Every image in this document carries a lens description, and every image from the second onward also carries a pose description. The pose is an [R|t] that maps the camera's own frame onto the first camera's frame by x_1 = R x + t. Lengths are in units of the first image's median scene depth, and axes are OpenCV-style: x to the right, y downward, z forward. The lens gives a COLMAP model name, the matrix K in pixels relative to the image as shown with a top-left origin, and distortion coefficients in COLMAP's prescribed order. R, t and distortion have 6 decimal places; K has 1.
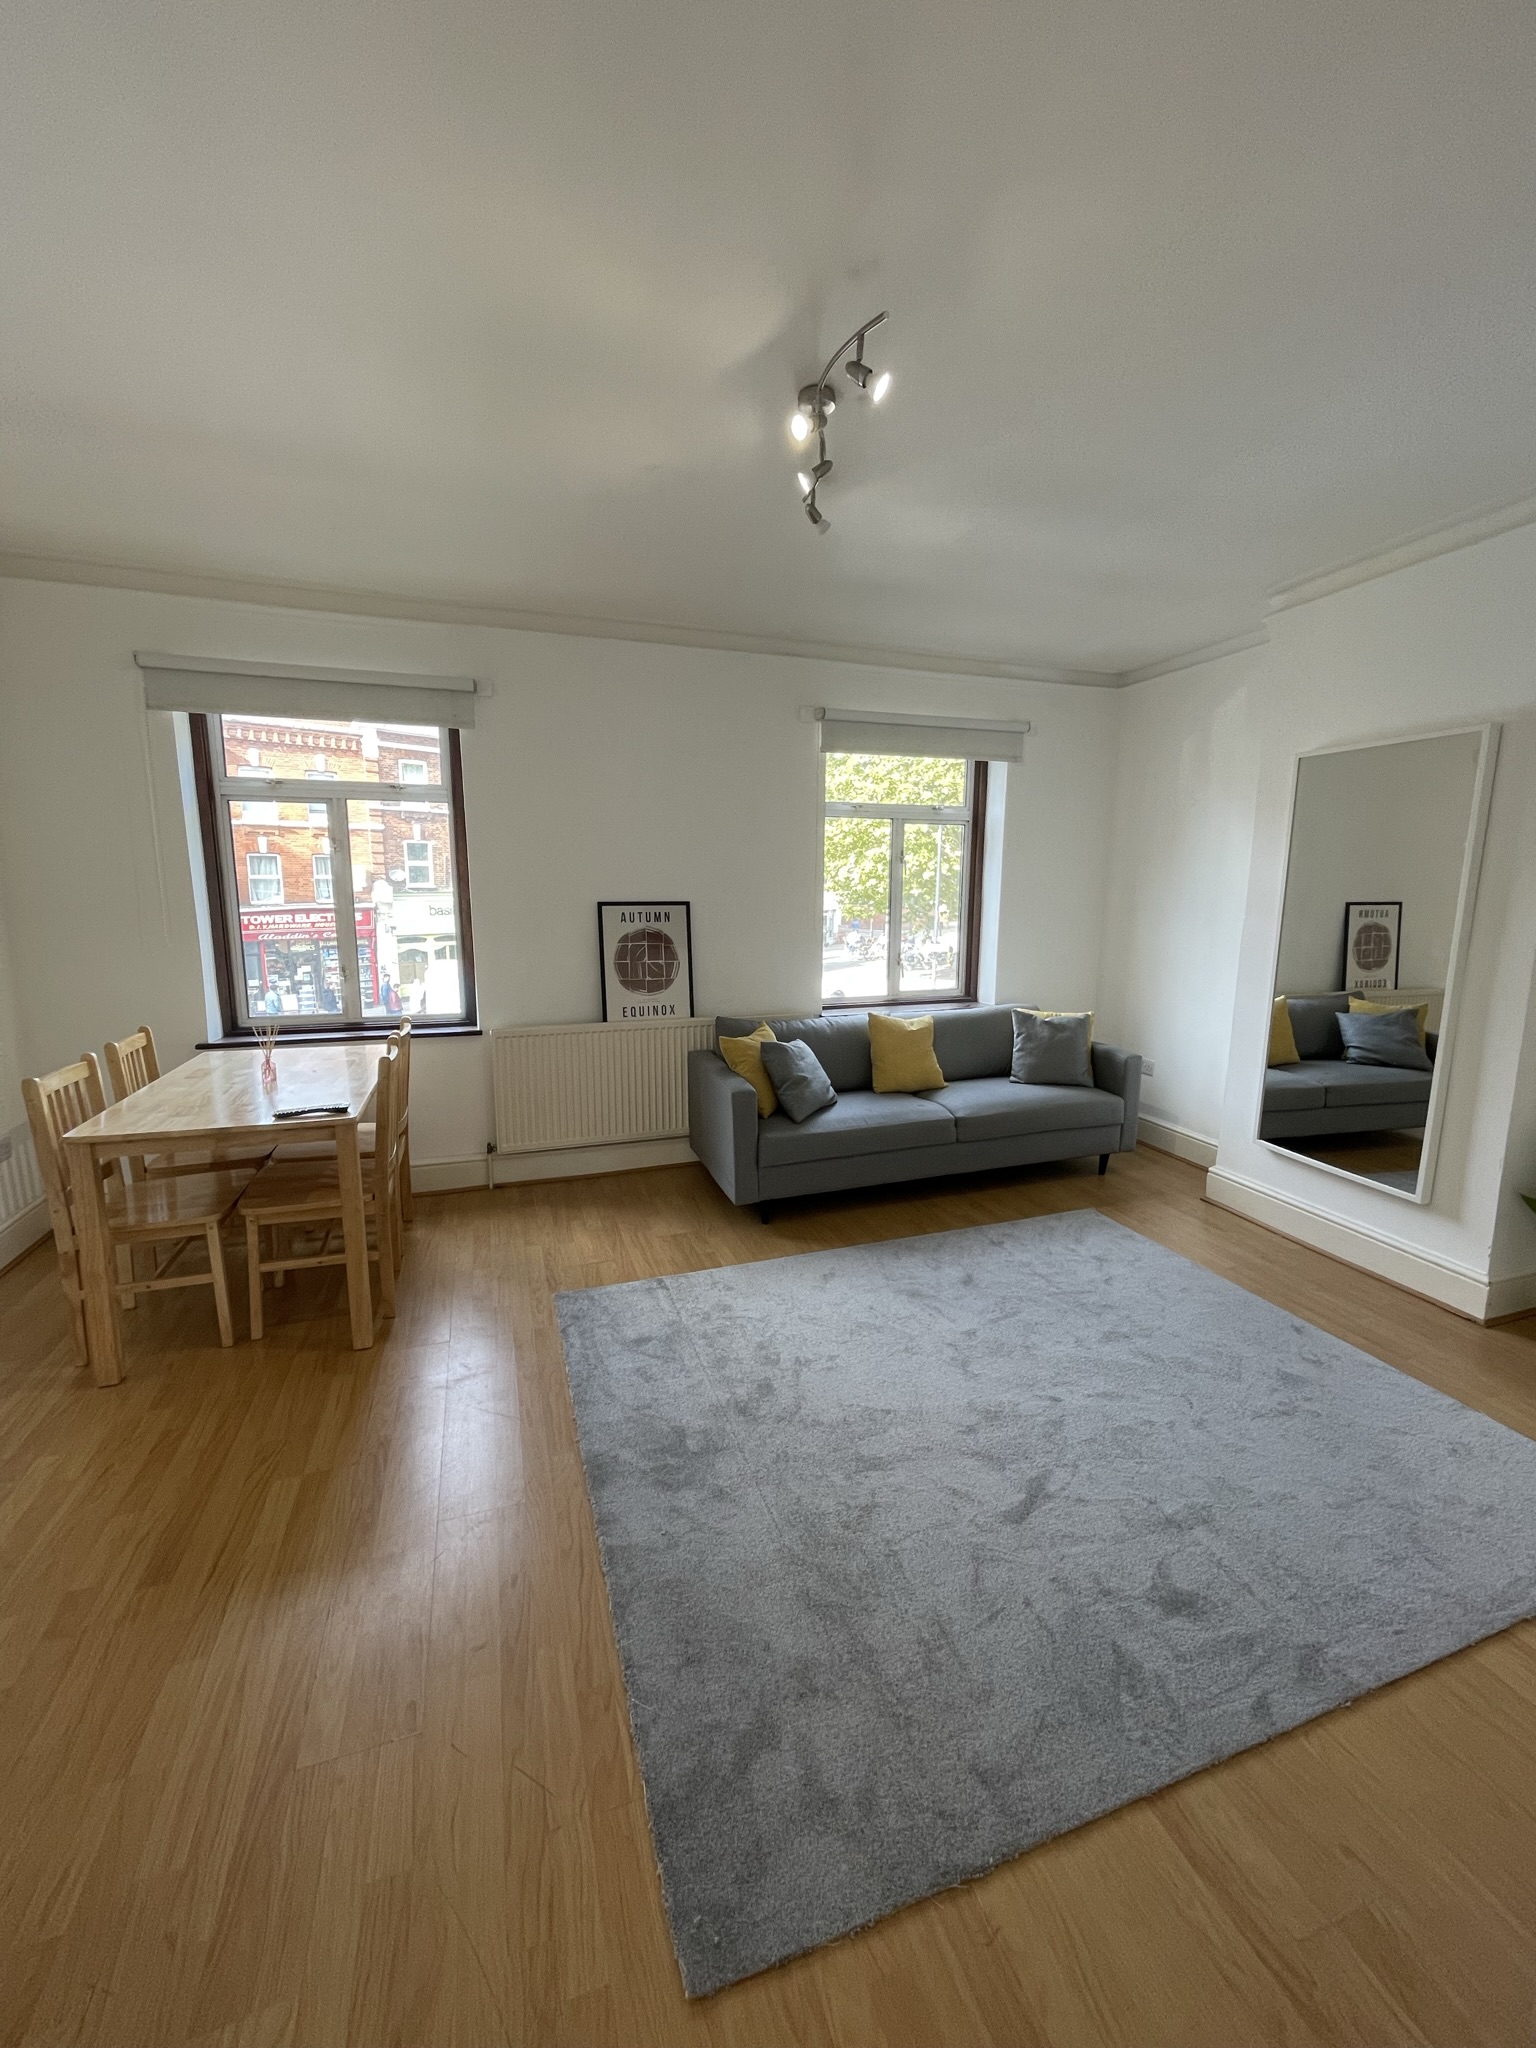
lens RADIAL K [[826.5, 0, 777.6], [0, 826.5, 1019.7], [0, 0, 1]] dist [0.000006, -0.000016]
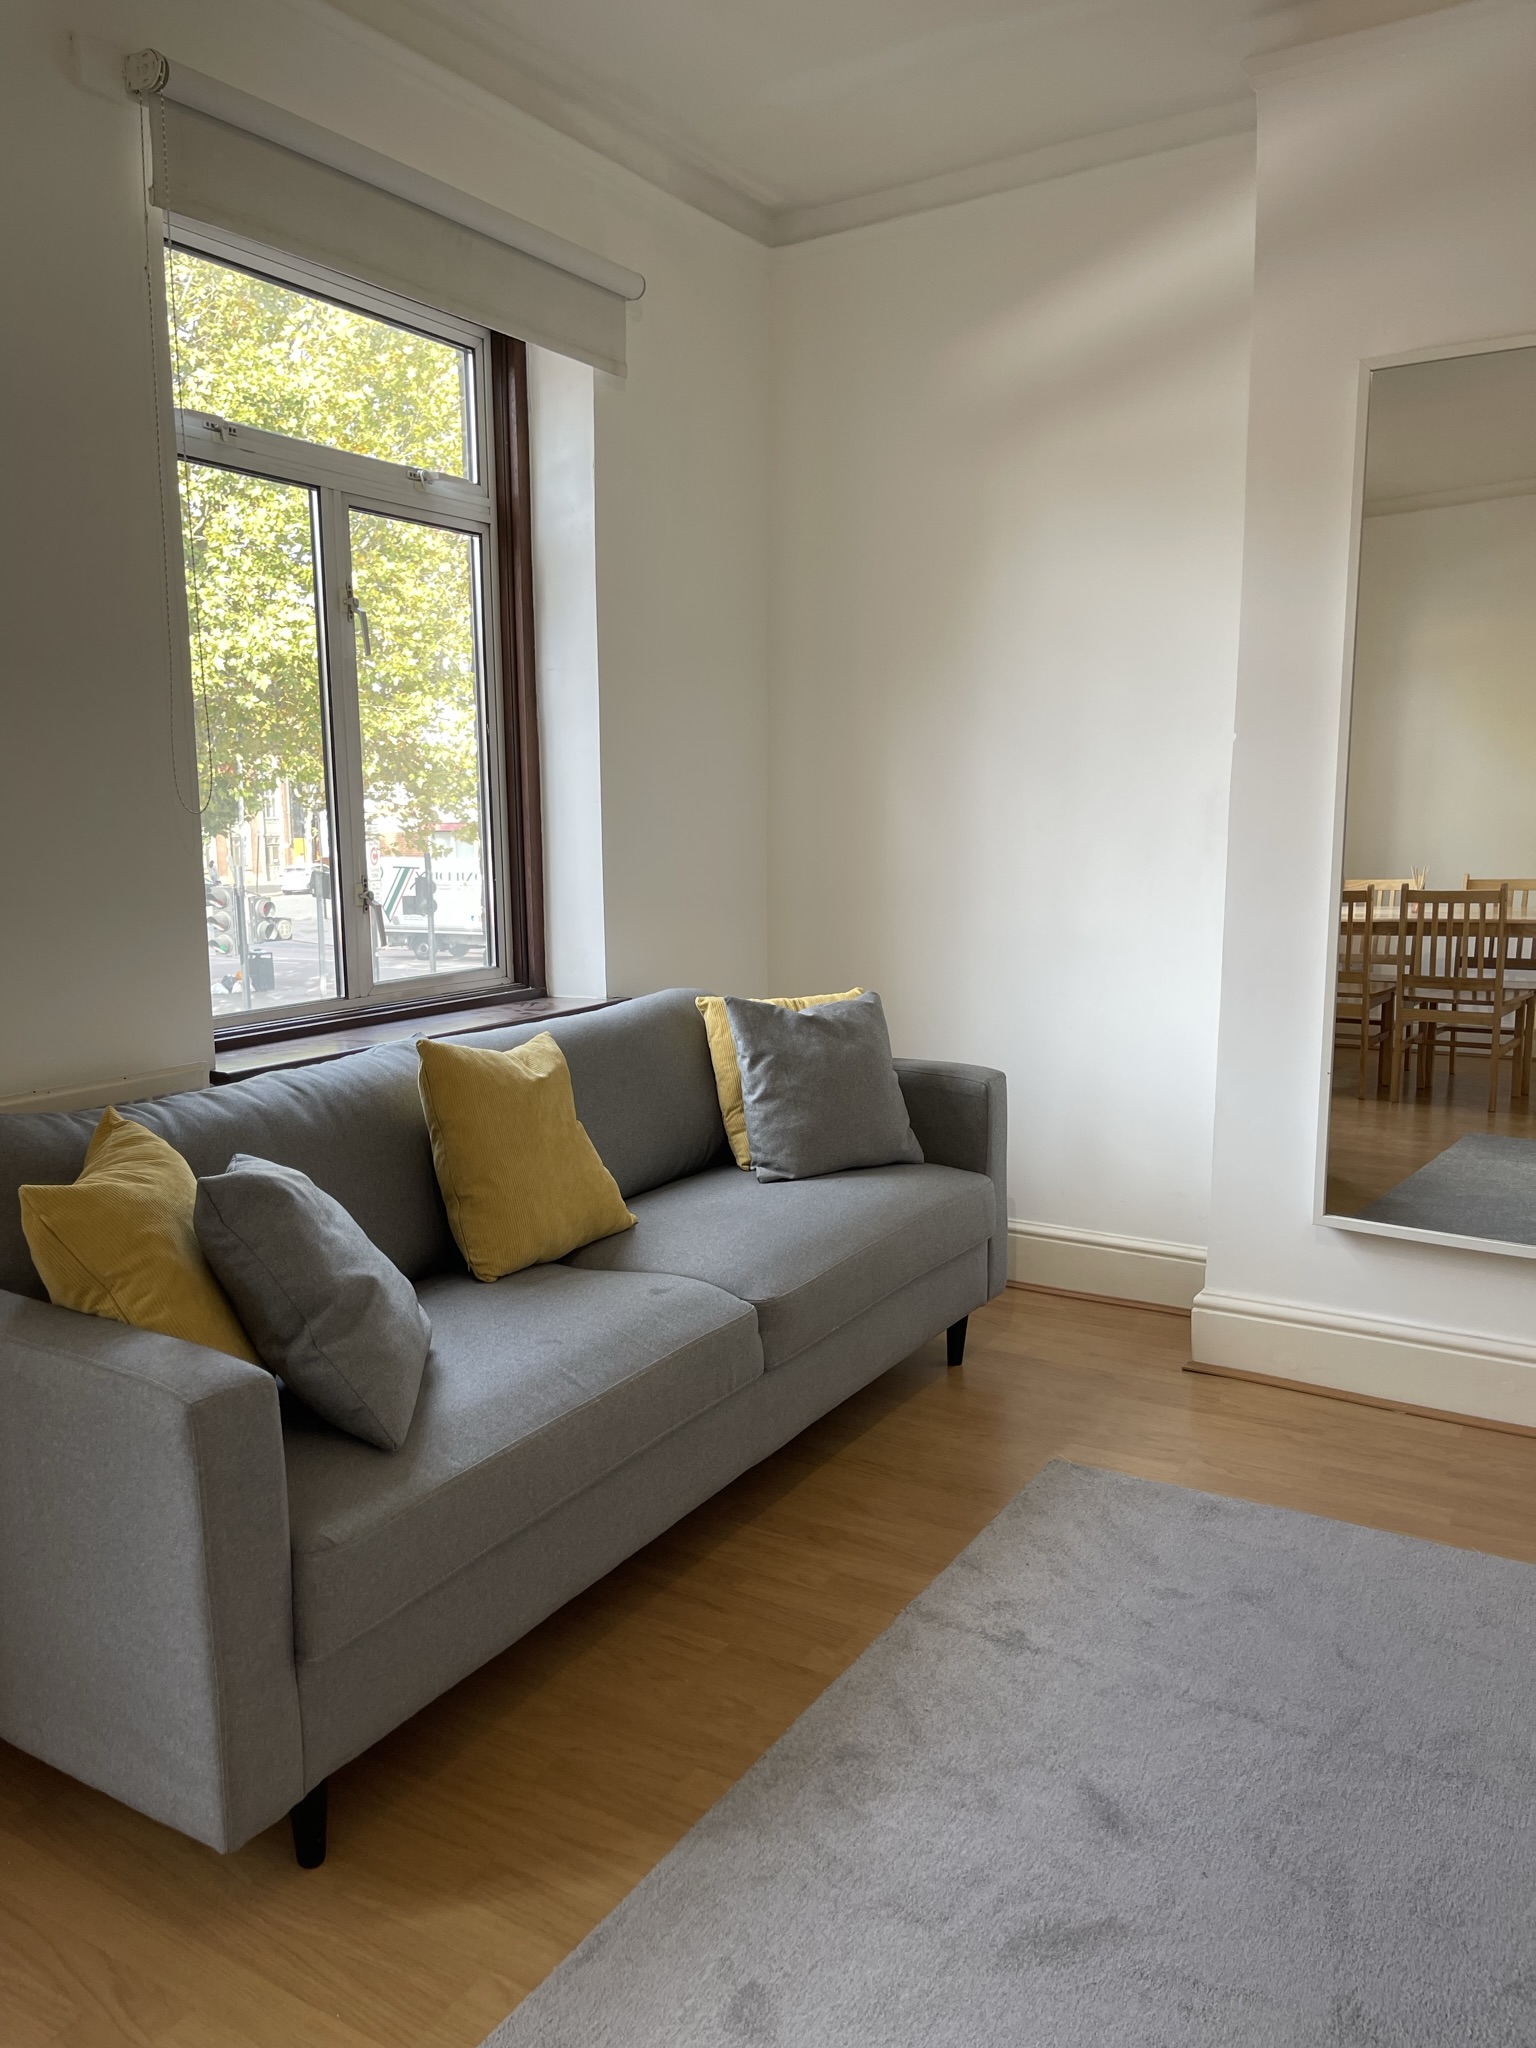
lens RADIAL K [[1537.6, 0, 772.2], [0, 1537.6, 1034.6], [0, 0, 1]] dist [0.070848, -0.093710]
pose [[0.776803, -0.104652, 0.620988, -0.166084], [0.117819, 0.992835, 0.019935, -0.007284], [-0.618625, 0.057678, 0.783567, 0.461214]]
